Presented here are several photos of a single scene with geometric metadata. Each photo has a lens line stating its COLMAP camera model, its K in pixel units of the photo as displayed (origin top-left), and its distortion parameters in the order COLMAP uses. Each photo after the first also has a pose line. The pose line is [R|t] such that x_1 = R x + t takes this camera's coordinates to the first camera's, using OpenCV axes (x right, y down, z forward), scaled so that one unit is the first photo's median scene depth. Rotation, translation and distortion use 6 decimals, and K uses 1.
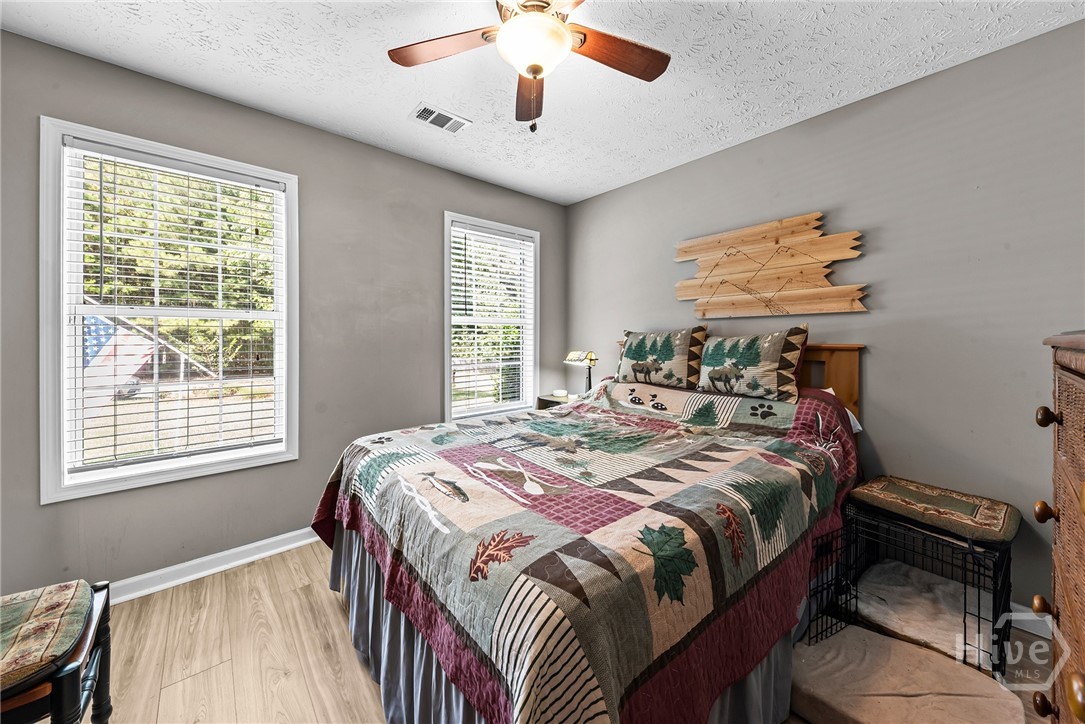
lens RADIAL K [[379.7, 0, 537.6], [0, 379.7, 333.0], [0, 0, 1]] dist [0.010339, -0.002180]
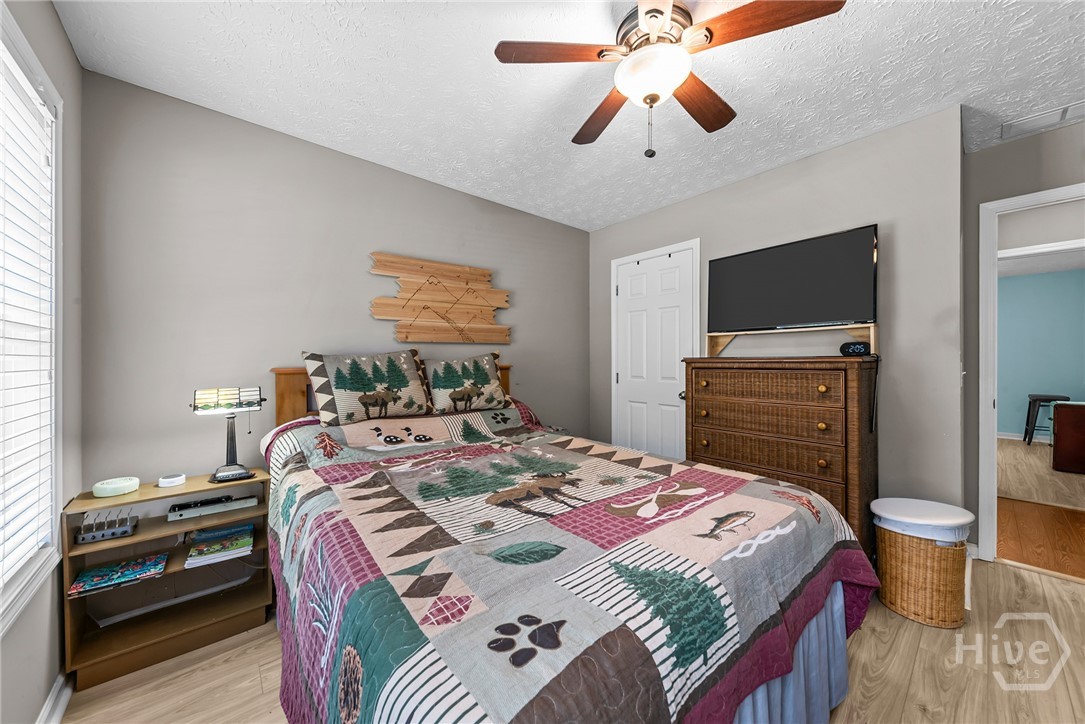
lens RADIAL K [[379.7, 0, 543.3], [0, 379.7, 364.3], [0, 0, 1]] dist [0.010339, -0.002180]
pose [[-0.000419, -0.016814, 0.999859, -0.675897], [-0.008854, 0.999820, 0.016809, 0.000609], [-0.999961, -0.008846, -0.000568, 0.839933]]
